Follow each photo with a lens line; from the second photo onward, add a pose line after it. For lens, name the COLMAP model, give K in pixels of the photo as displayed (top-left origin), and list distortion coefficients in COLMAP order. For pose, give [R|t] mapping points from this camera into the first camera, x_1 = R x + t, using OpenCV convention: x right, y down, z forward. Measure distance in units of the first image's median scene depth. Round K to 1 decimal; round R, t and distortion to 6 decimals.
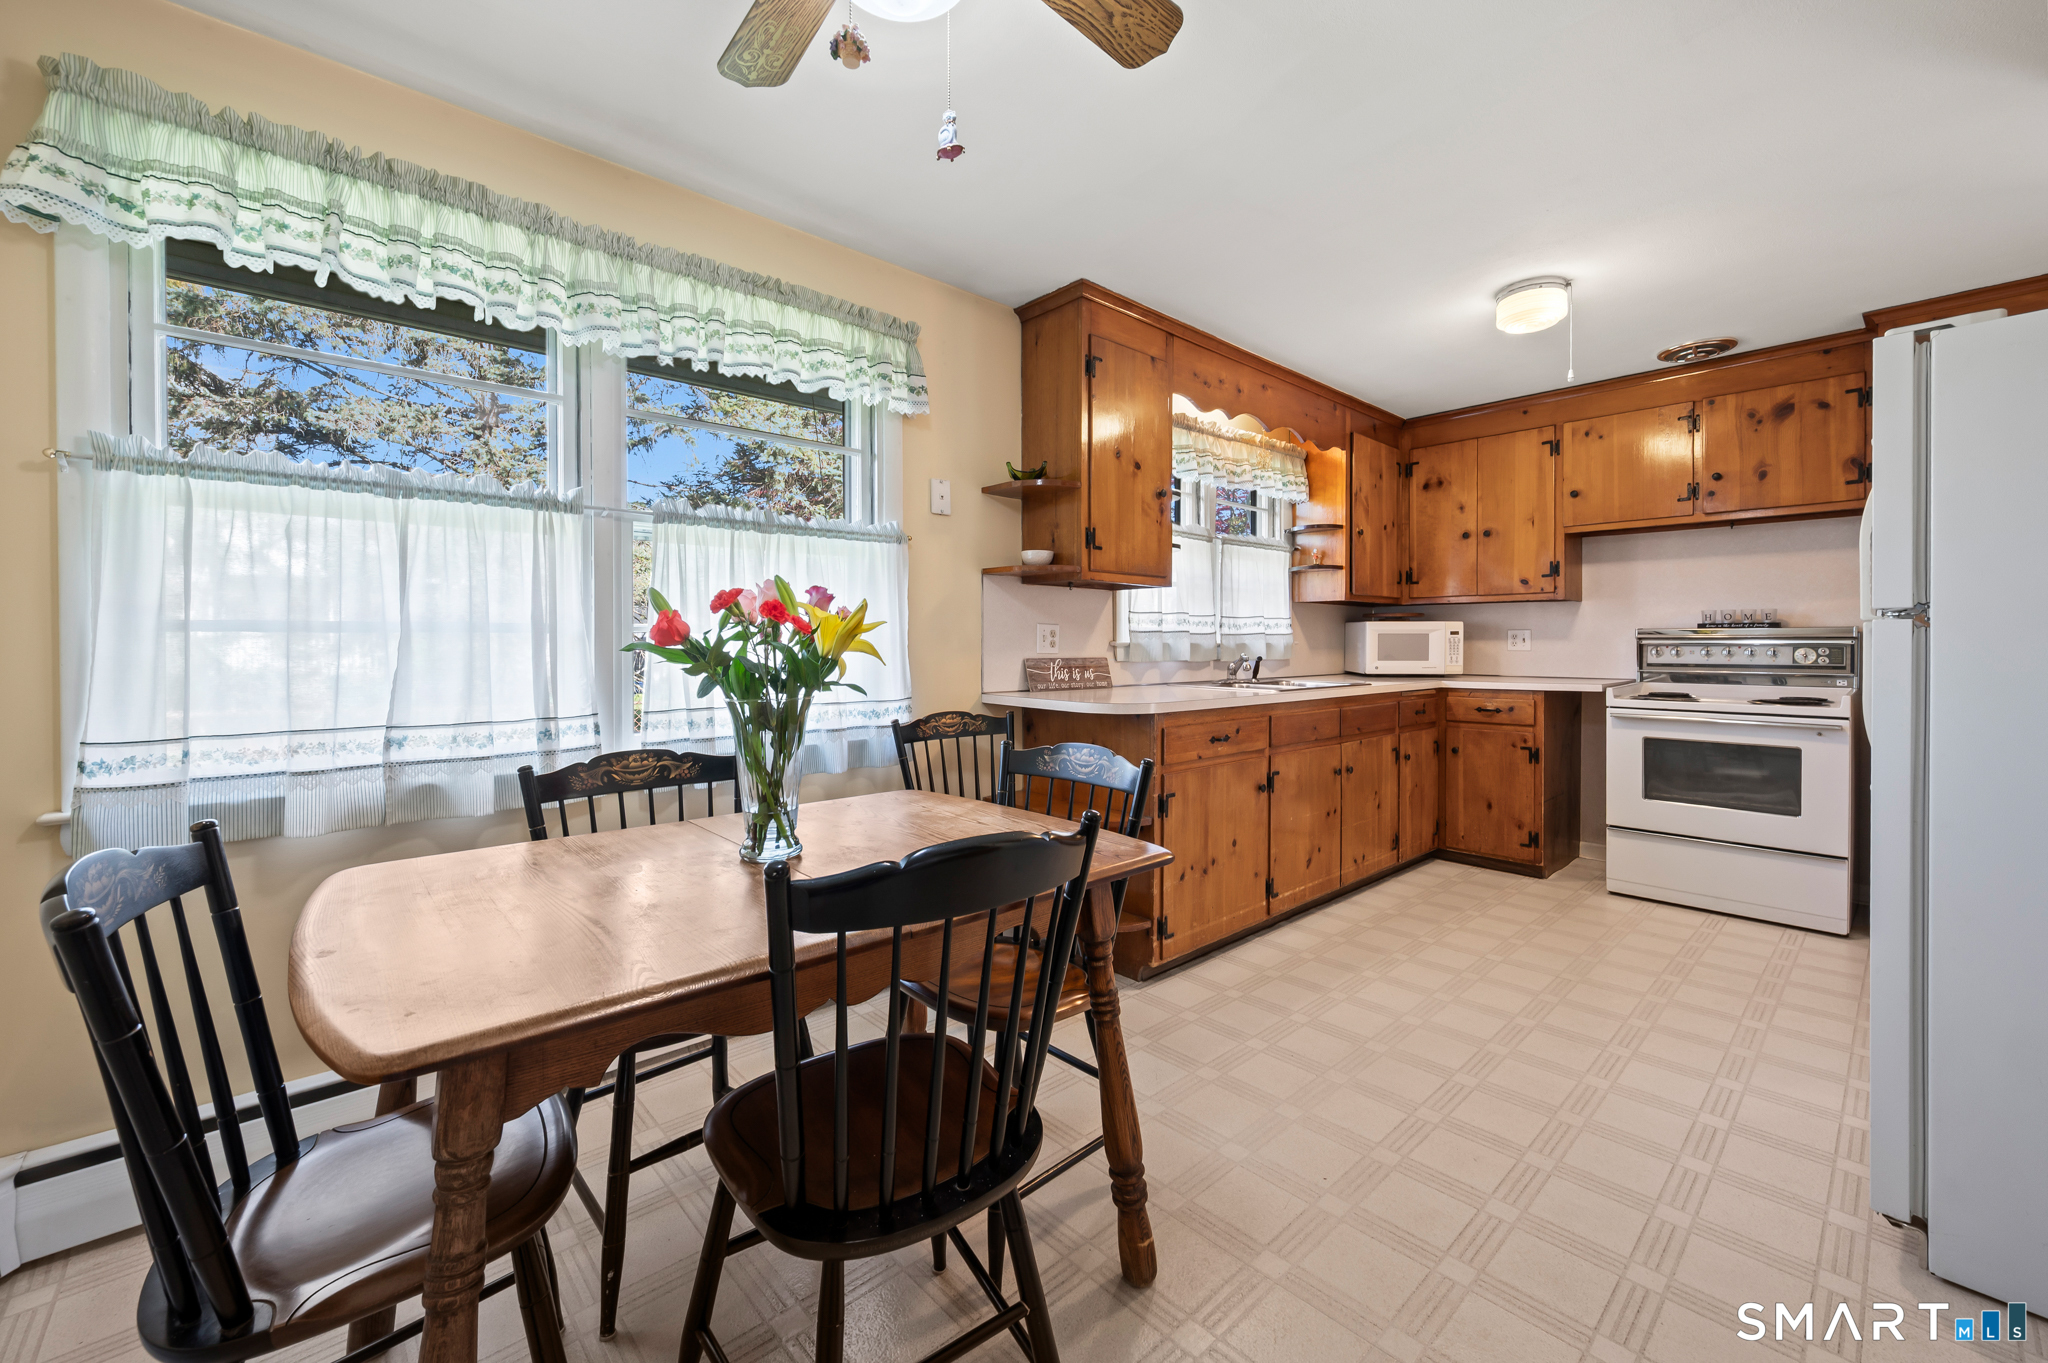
lens RADIAL K [[849.8, 0, 1054.5], [0, 849.8, 648.0], [0, 0, 1]] dist [-0.000165, -0.000050]
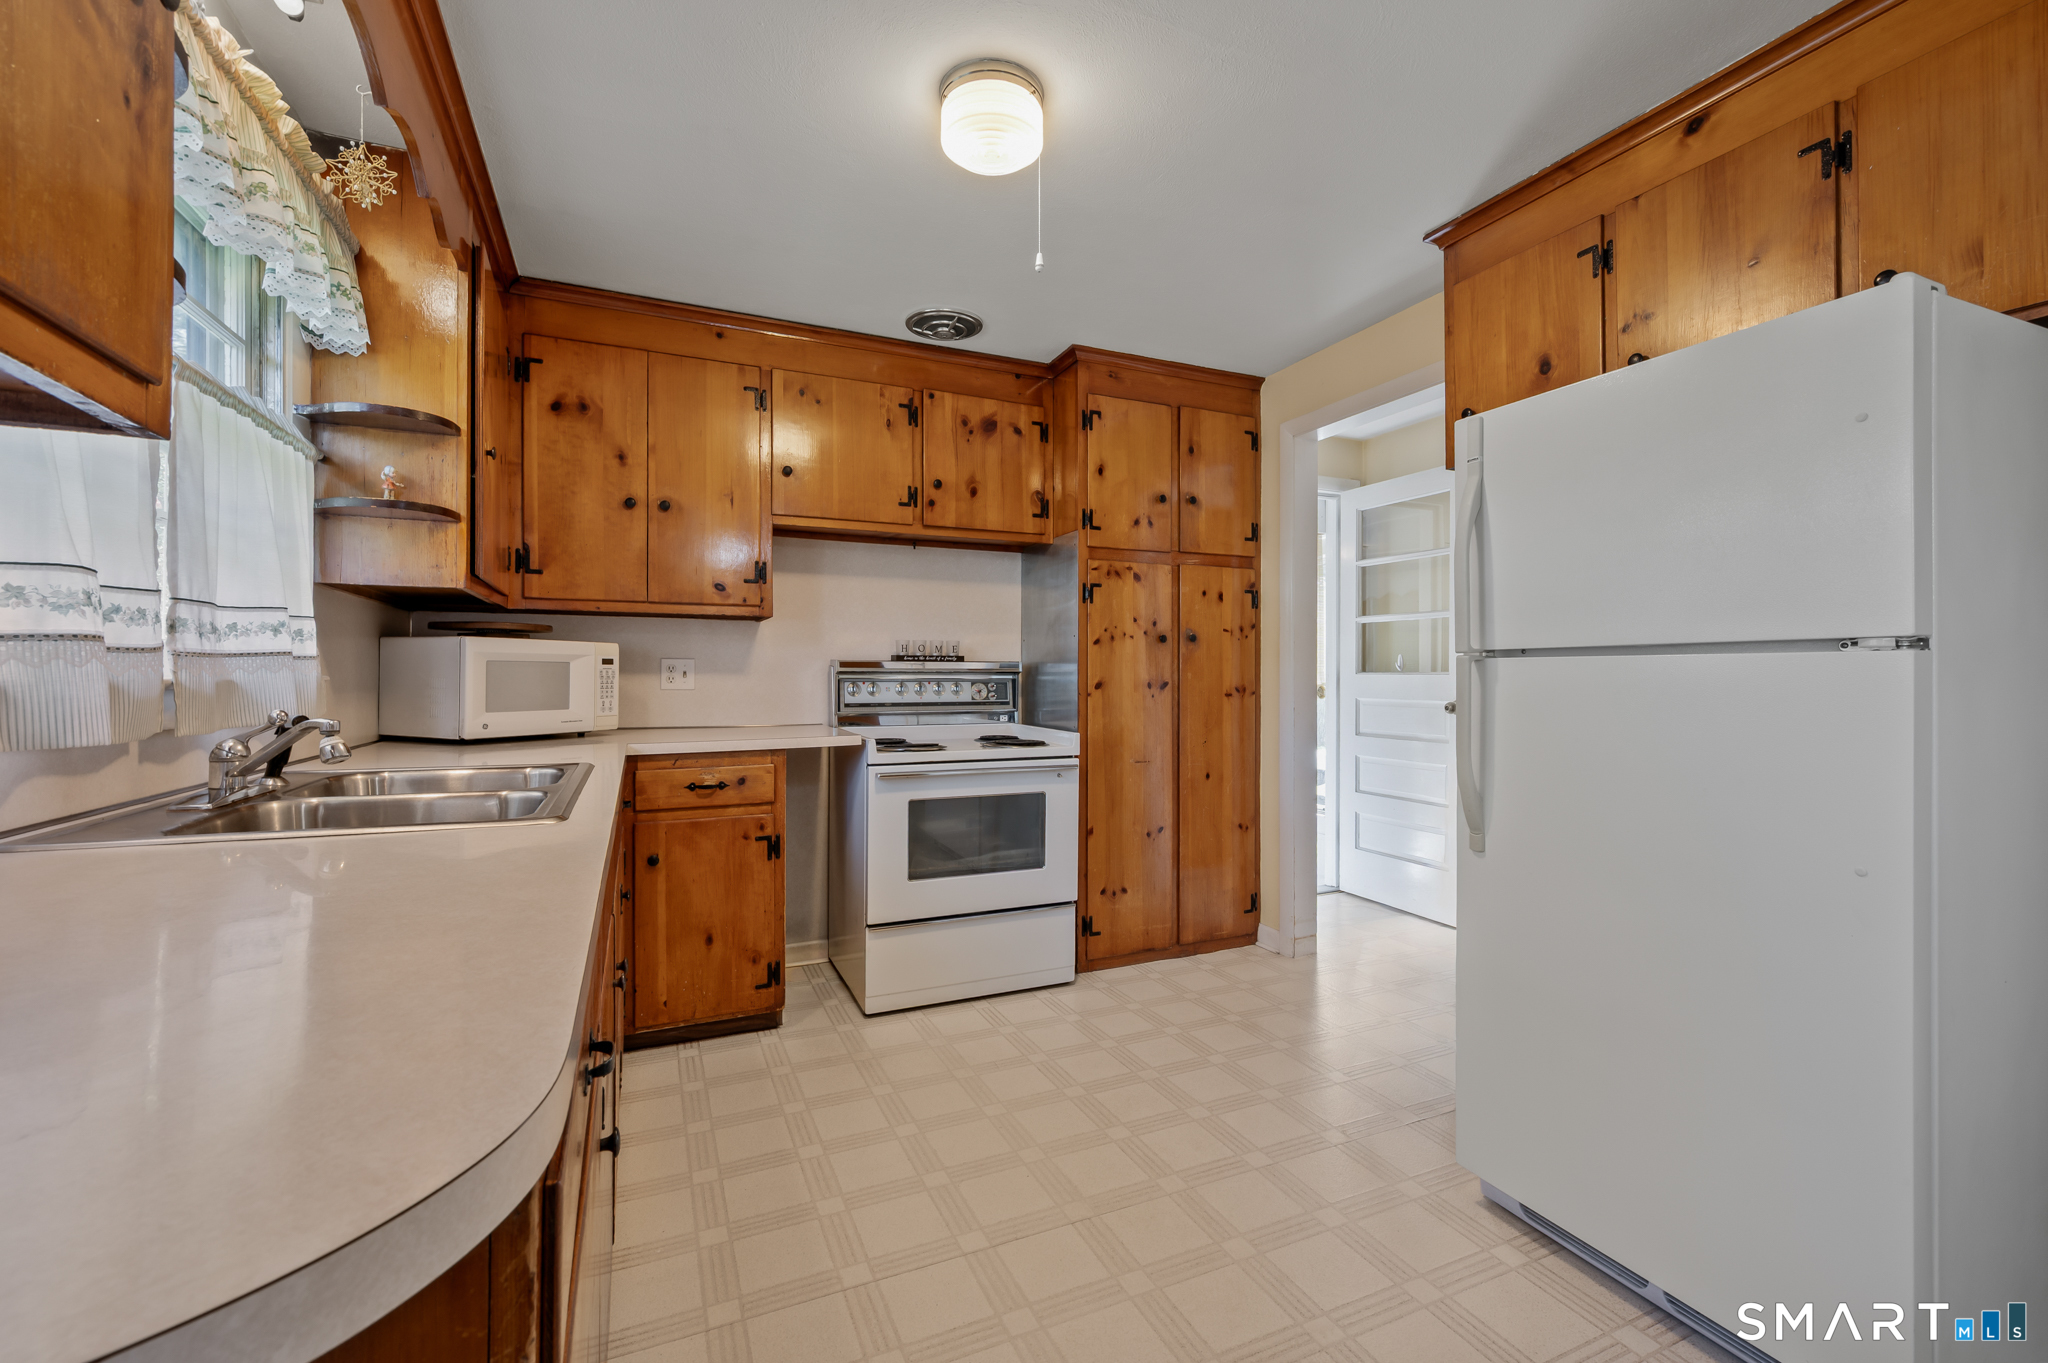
lens RADIAL K [[857.5, 0, 1033.7], [0, 857.5, 673.7], [0, 0, 1]] dist [0.000432, 0.000043]
pose [[0.335516, 0.003721, 0.942027, -0.001897], [0.005378, 0.999968, -0.005865, -0.004823], [-0.942019, 0.007034, 0.335485, 0.612817]]
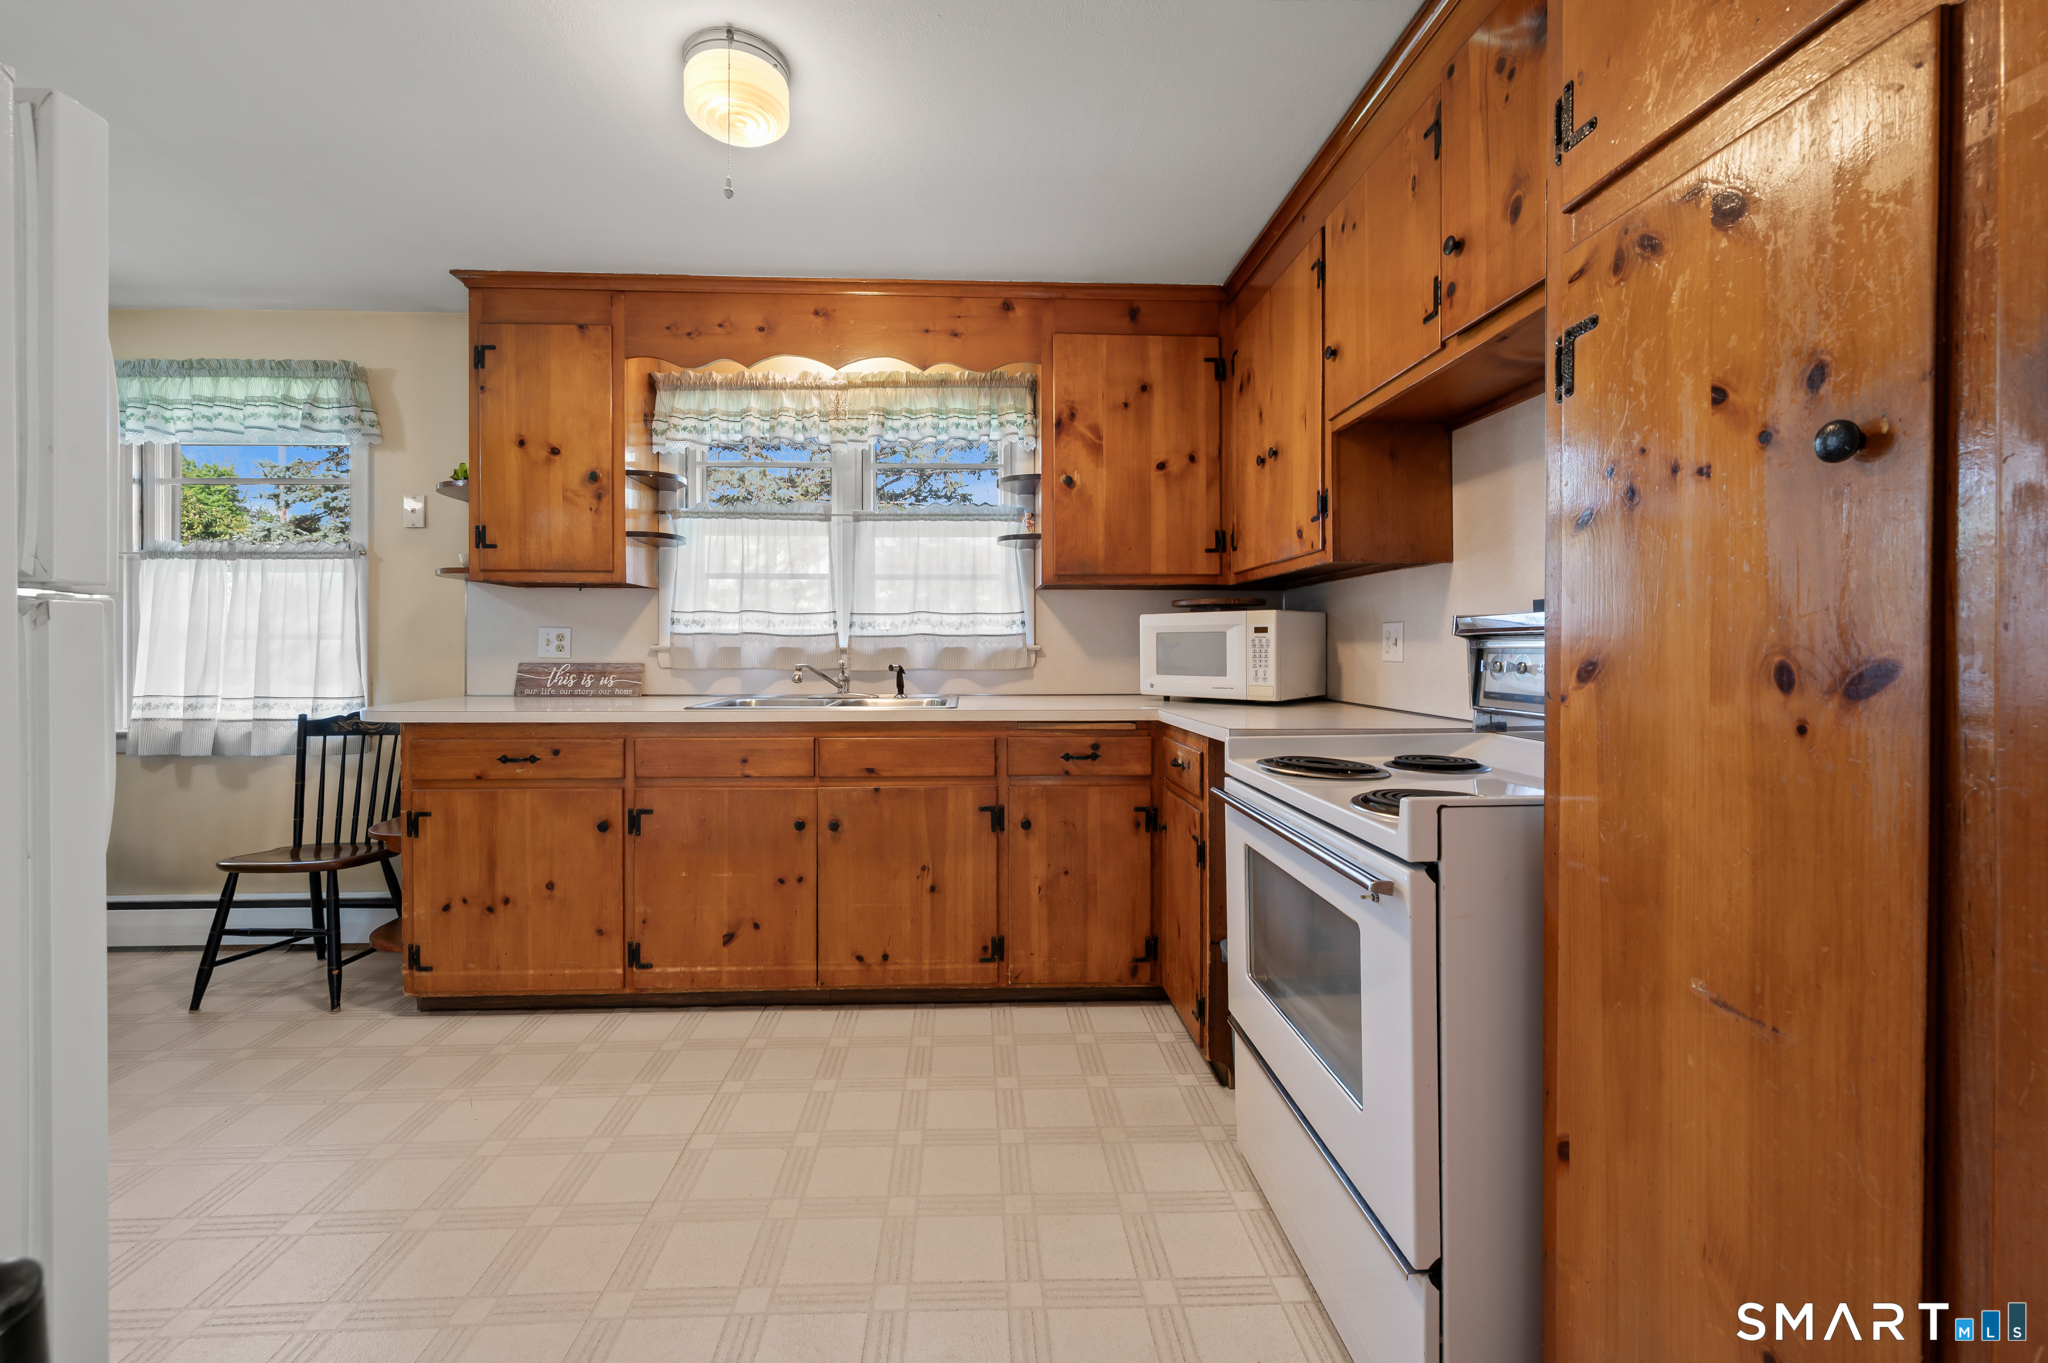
lens RADIAL K [[860.4, 0, 1024.8], [0, 860.4, 649.9], [0, 0, 1]] dist [-0.000609, -0.000132]
pose [[0.743090, 0.001269, -0.669190, 0.895646], [-0.003939, 0.999989, -0.002477, -0.002139], [0.669180, 0.004477, 0.743087, 0.542413]]
